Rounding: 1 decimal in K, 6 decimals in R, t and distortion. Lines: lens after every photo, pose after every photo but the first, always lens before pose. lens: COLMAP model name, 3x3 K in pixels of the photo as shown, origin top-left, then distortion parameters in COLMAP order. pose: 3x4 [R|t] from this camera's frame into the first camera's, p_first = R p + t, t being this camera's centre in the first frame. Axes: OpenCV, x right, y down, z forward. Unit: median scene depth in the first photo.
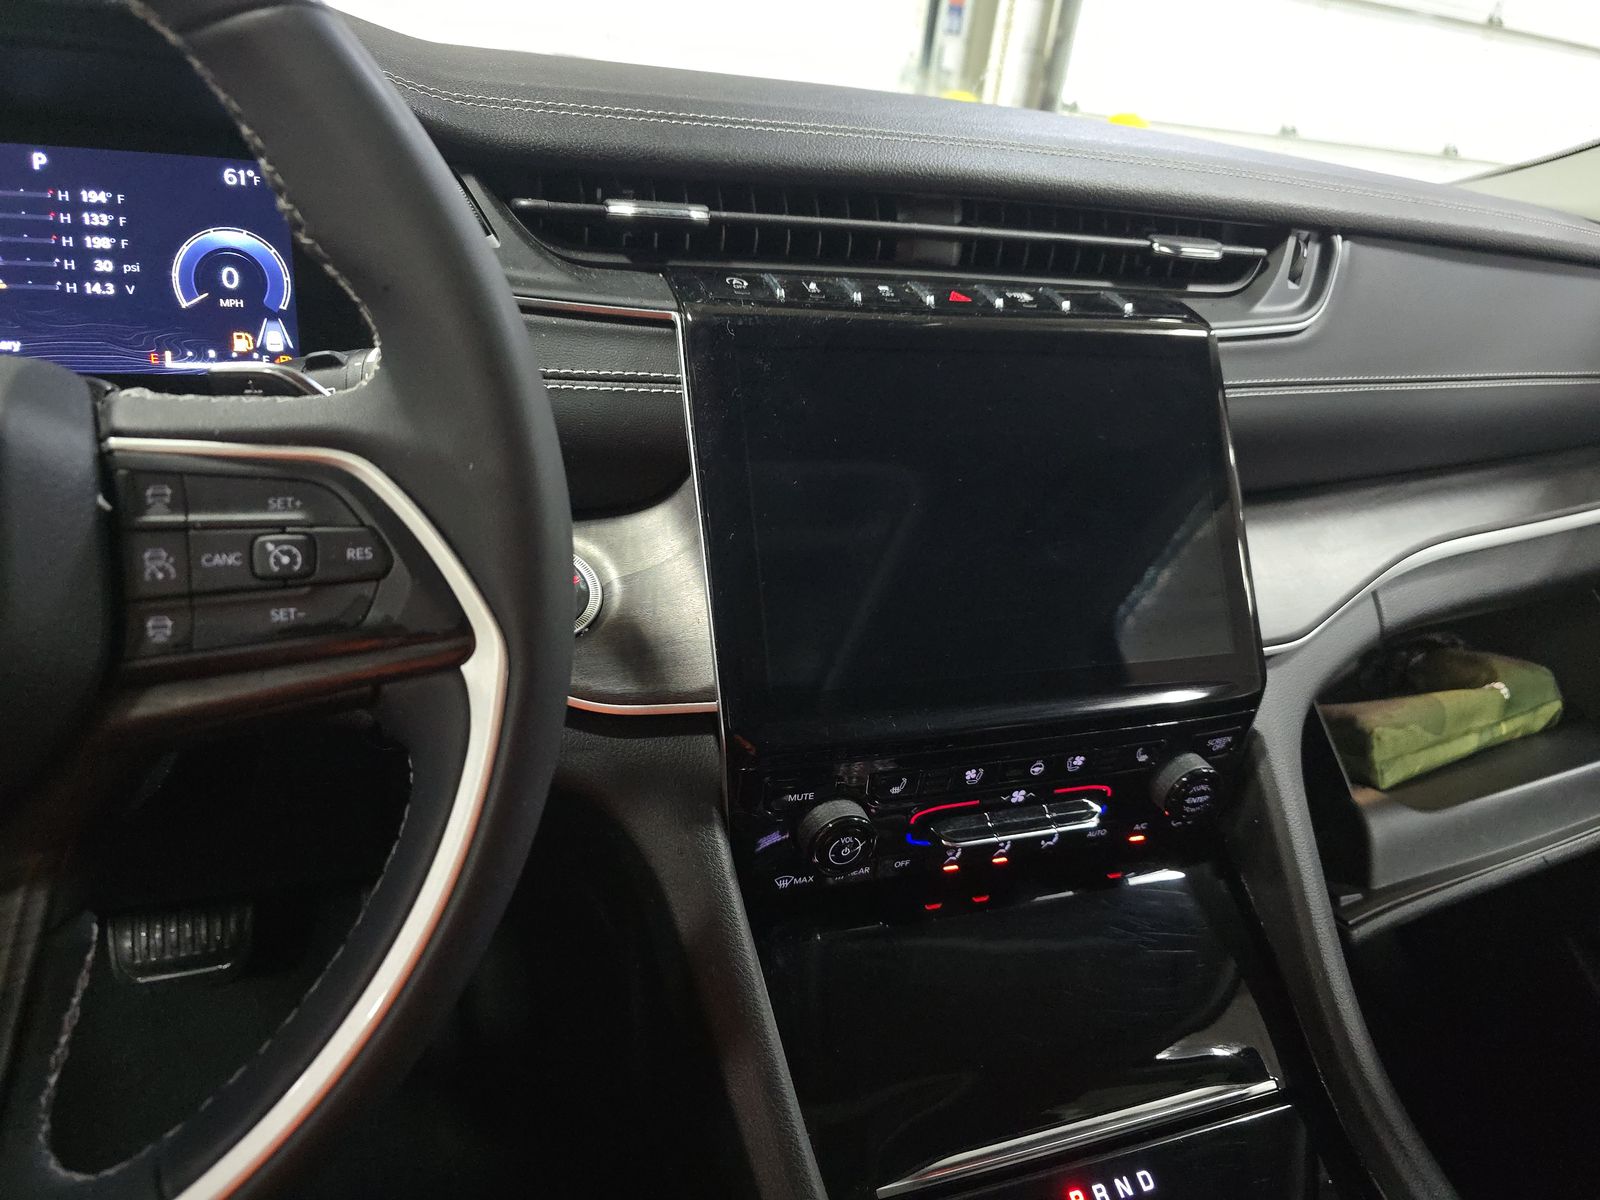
lens RADIAL K [[1076.0, 0, 800.0], [0, 1076.0, 600.0], [0, 0, 1]] dist [0.005940, -0.035228]
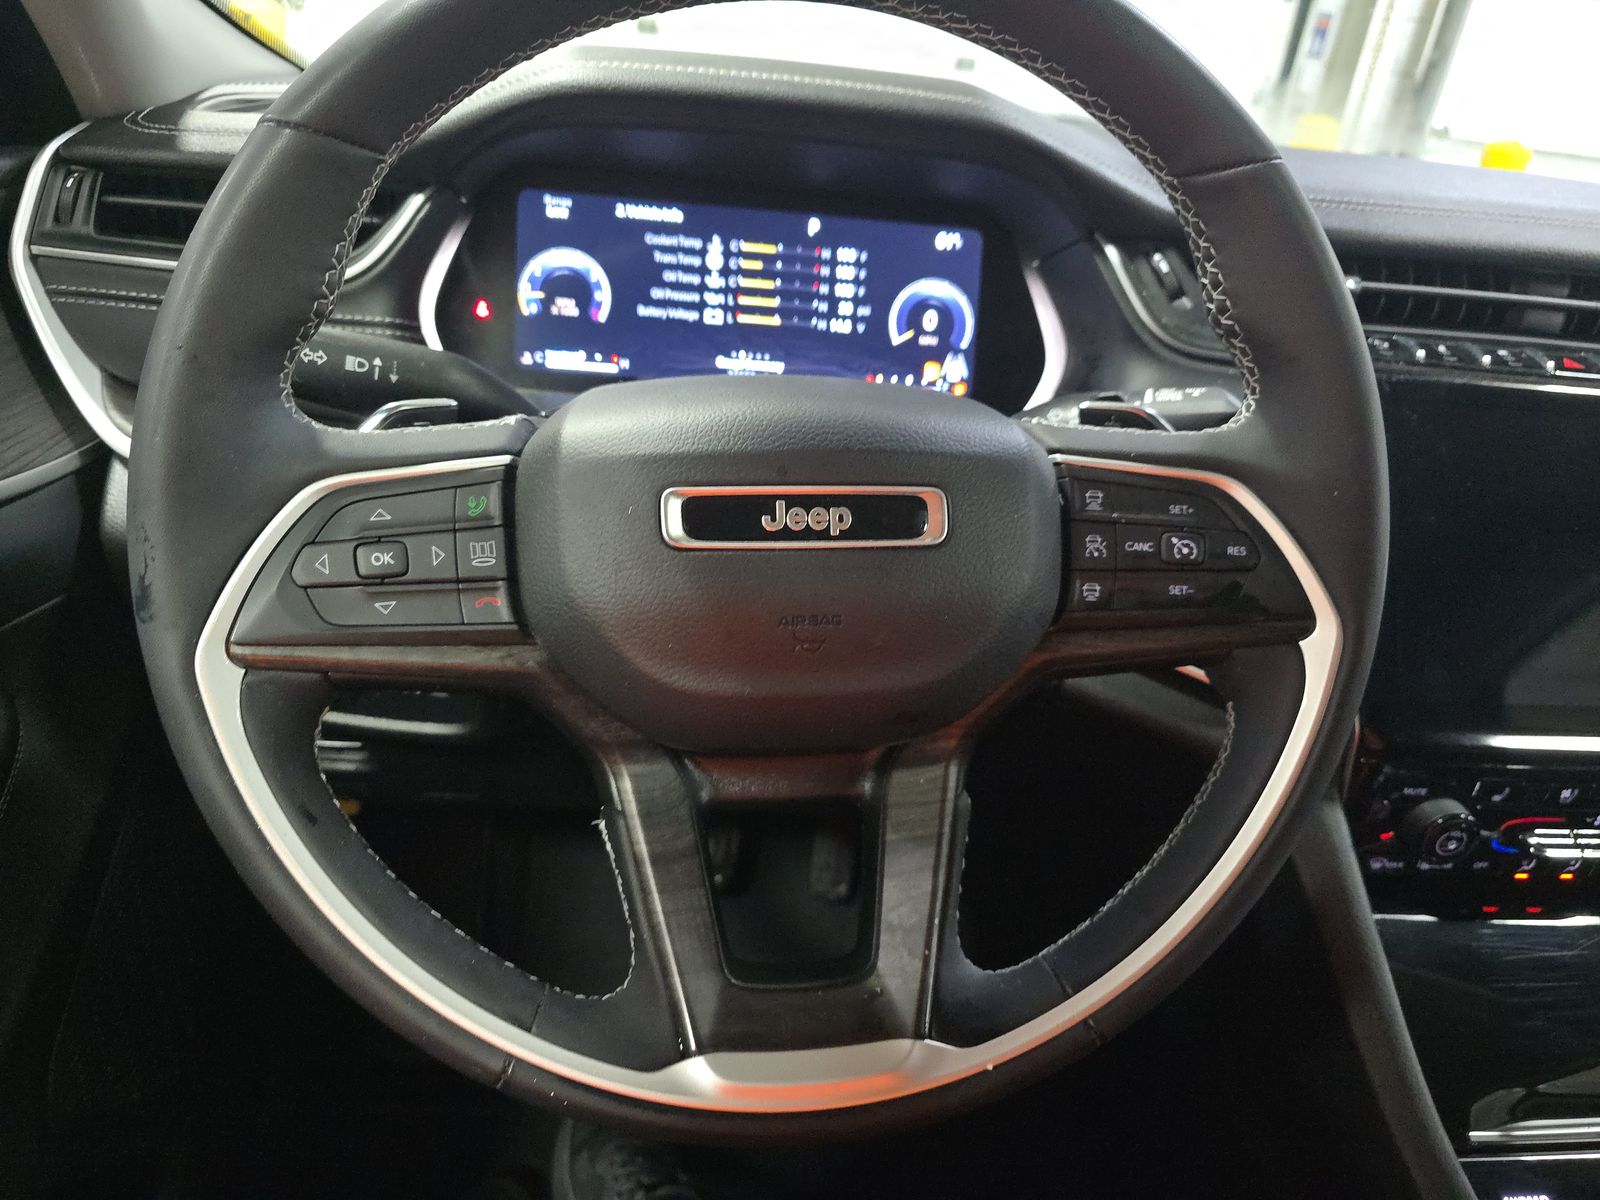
lens RADIAL K [[1058.2, 0, 800.0], [0, 1058.2, 600.0], [0, 0, 1]] dist [-0.004340, -0.039790]
pose [[0.961279, 0.100369, -0.256649, -0.343737], [-0.103221, 0.994656, 0.002369, 0.041899], [0.255516, 0.024215, 0.966502, -0.247135]]
